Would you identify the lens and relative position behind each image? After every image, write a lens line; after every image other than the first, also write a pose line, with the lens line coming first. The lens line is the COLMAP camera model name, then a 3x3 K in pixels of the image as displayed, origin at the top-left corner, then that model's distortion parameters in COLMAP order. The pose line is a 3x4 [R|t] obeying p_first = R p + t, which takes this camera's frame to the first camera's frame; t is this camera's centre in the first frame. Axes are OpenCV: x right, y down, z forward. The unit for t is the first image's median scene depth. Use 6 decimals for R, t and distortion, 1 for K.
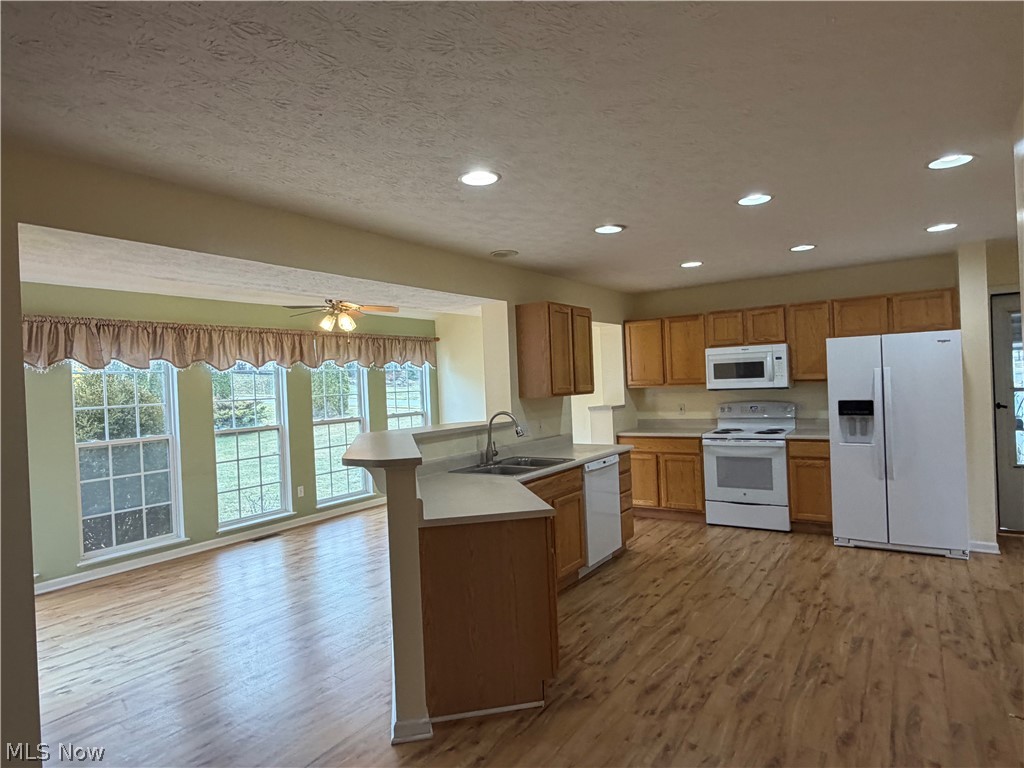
lens RADIAL K [[591.4, 0, 509.1], [0, 591.4, 384.8], [0, 0, 1]] dist [0.003968, -0.001577]
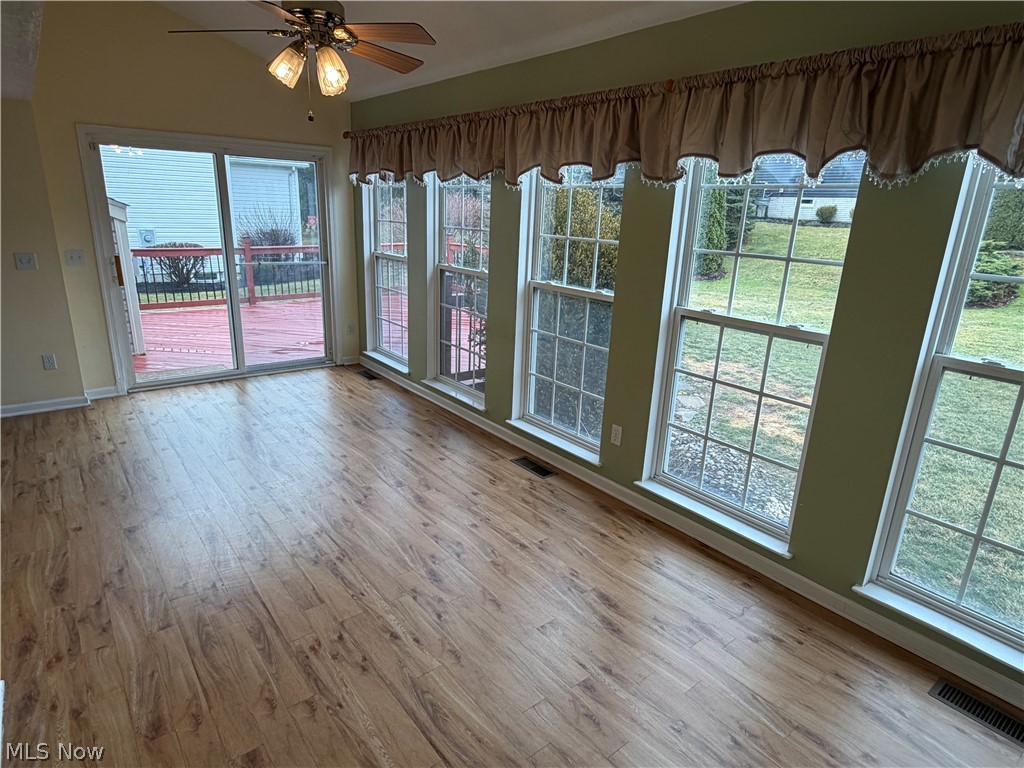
lens RADIAL K [[591.4, 0, 514.4], [0, 591.4, 380.1], [0, 0, 1]] dist [0.003968, -0.001577]
pose [[-0.297503, 0.296912, -0.907378, 0.168953], [-0.029172, 0.947141, 0.319487, -0.034019], [0.954275, 0.121518, -0.273116, 1.426655]]
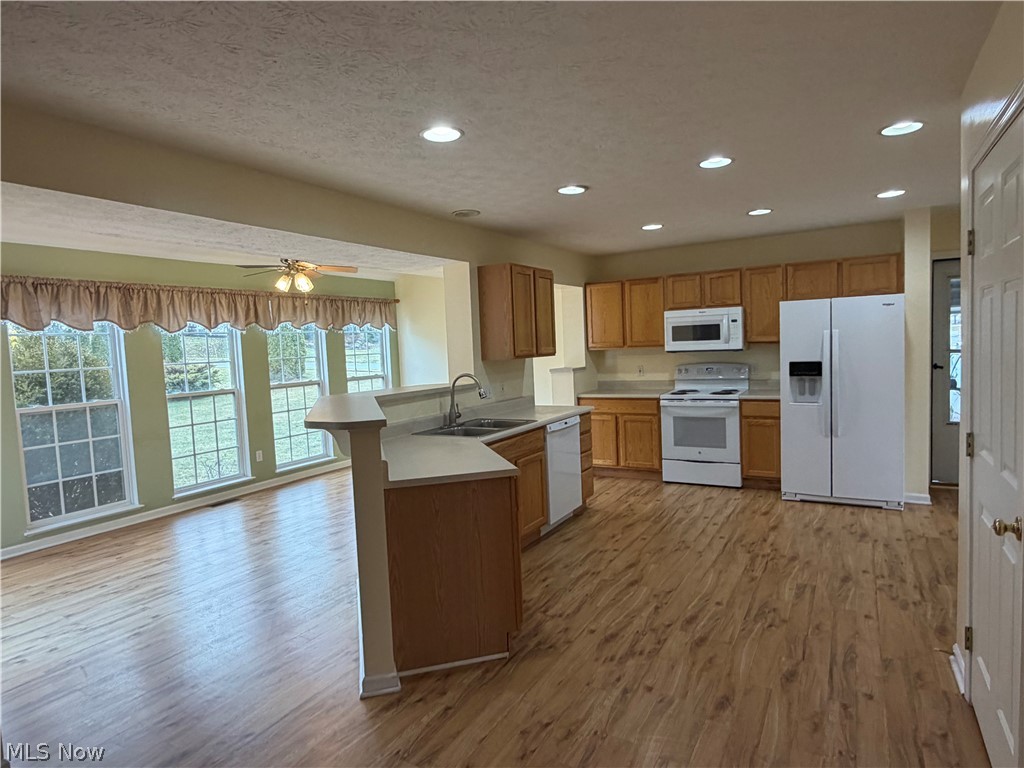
lens RADIAL K [[591.4, 0, 509.9], [0, 591.4, 382.9], [0, 0, 1]] dist [0.003968, -0.001577]
pose [[0.997647, -0.005087, 0.068378, -0.003883], [0.001010, 0.998226, 0.059531, 0.001146], [-0.068559, -0.059322, 0.995882, -0.001784]]
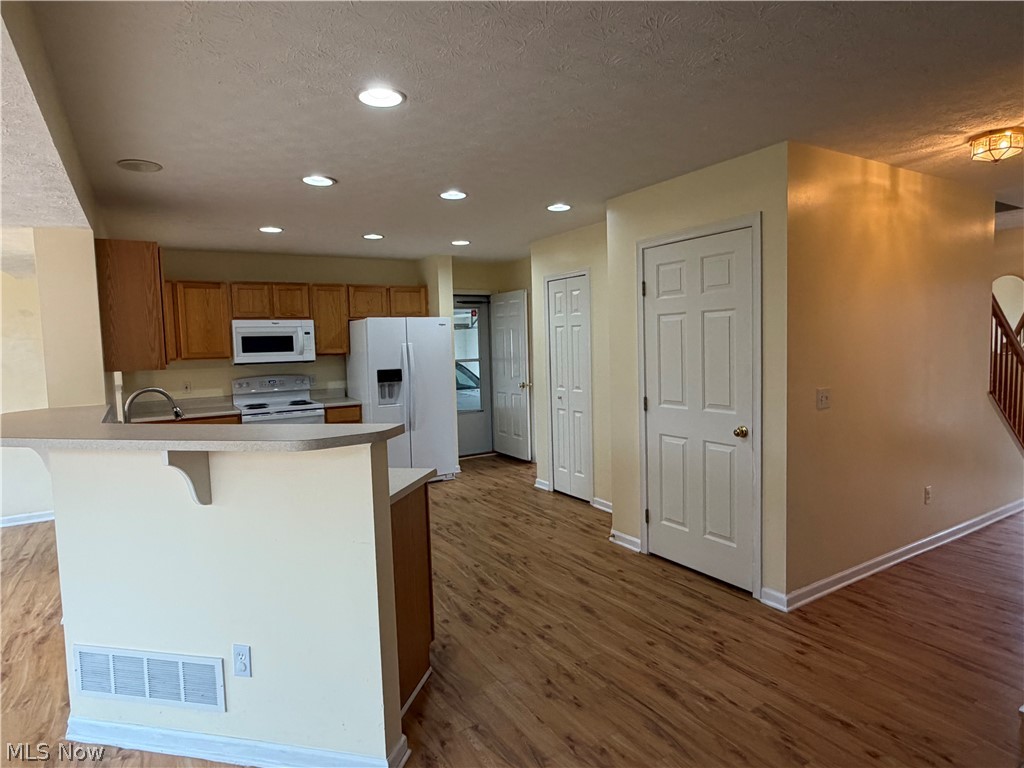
lens RADIAL K [[591.4, 0, 509.7], [0, 591.4, 384.1], [0, 0, 1]] dist [0.003968, -0.001577]
pose [[0.411616, -0.034747, 0.910695, -0.426023], [0.016640, 0.999393, 0.030610, 0.022928], [-0.911205, 0.002554, 0.411944, 0.268239]]
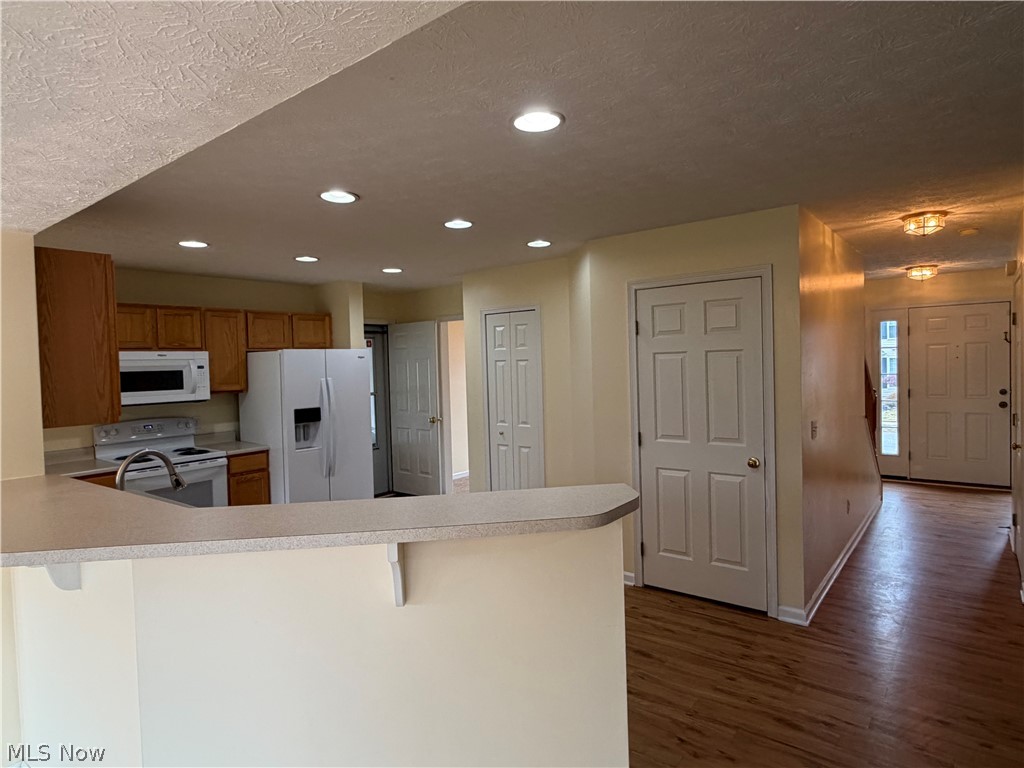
lens RADIAL K [[591.4, 0, 507.9], [0, 591.4, 379.7], [0, 0, 1]] dist [0.003968, -0.001577]
pose [[0.074051, 0.009709, 0.997207, -0.459026], [0.031351, 0.999436, -0.012059, -0.001365], [-0.996762, 0.032156, 0.073704, 0.553785]]
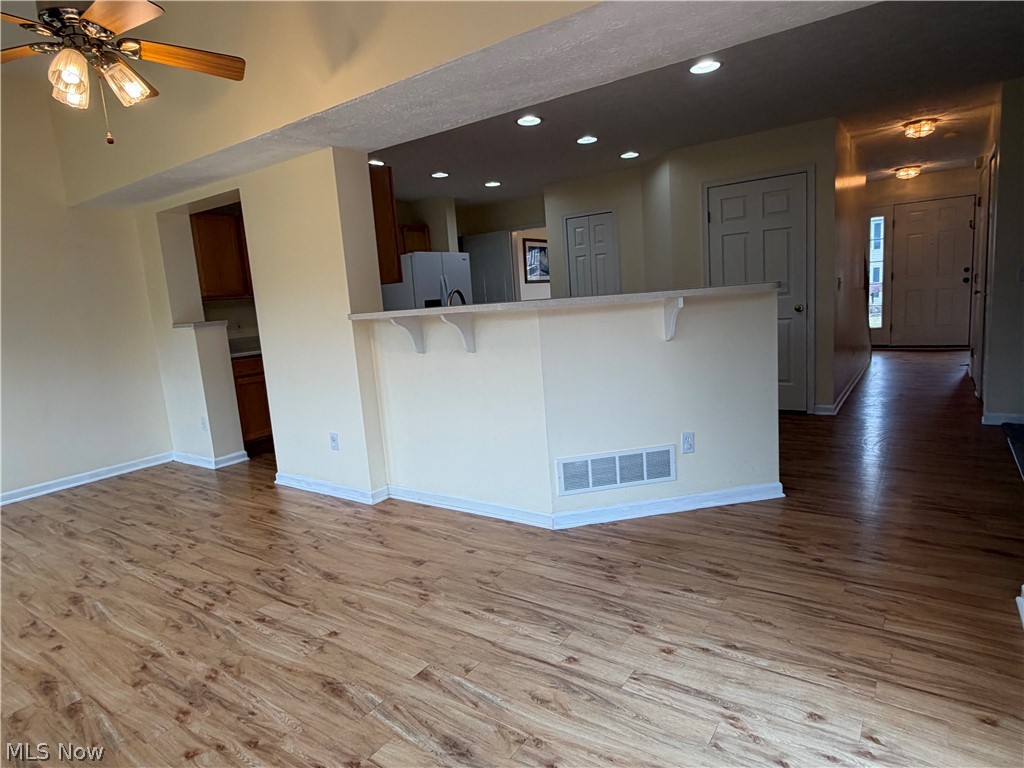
lens RADIAL K [[591.4, 0, 510.2], [0, 591.4, 382.3], [0, 0, 1]] dist [0.003968, -0.001577]
pose [[0.023459, -0.108226, 0.993850, -0.767494], [0.077314, 0.991342, 0.106128, 0.082687], [-0.996731, 0.074348, 0.031623, 0.792449]]
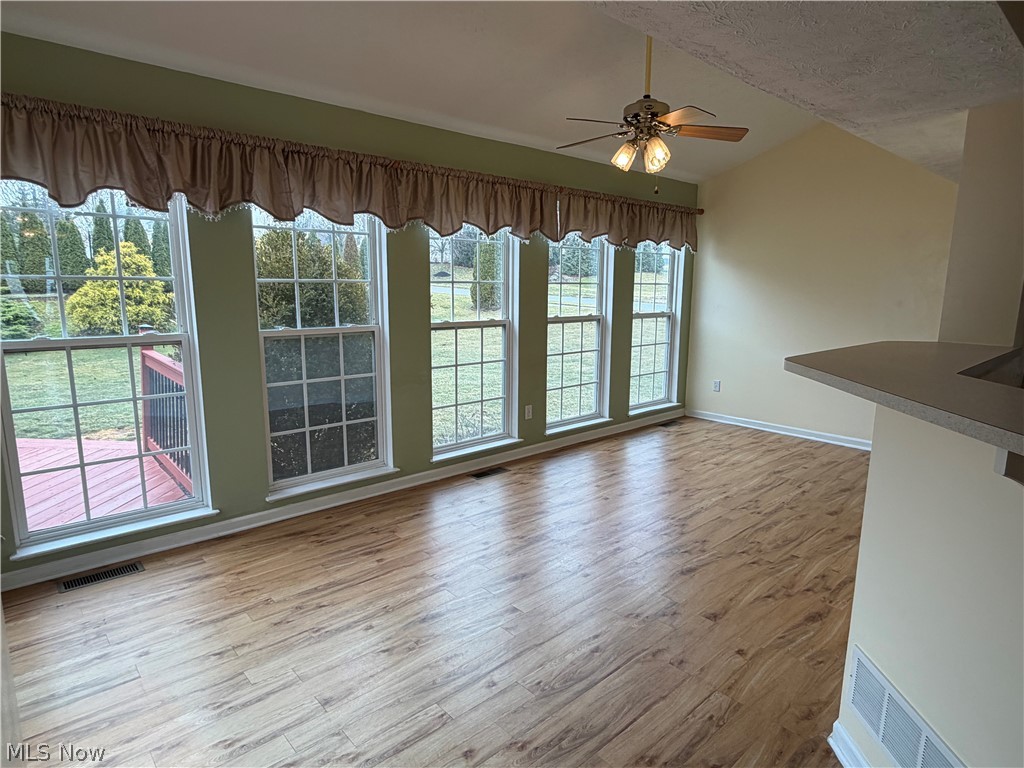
lens RADIAL K [[591.4, 0, 510.4], [0, 591.4, 385.0], [0, 0, 1]] dist [0.003968, -0.001577]
pose [[0.971061, 0.089437, -0.221453, -0.290384], [-0.050523, 0.983177, 0.175532, 0.025639], [0.233427, -0.159264, 0.959243, 0.397788]]
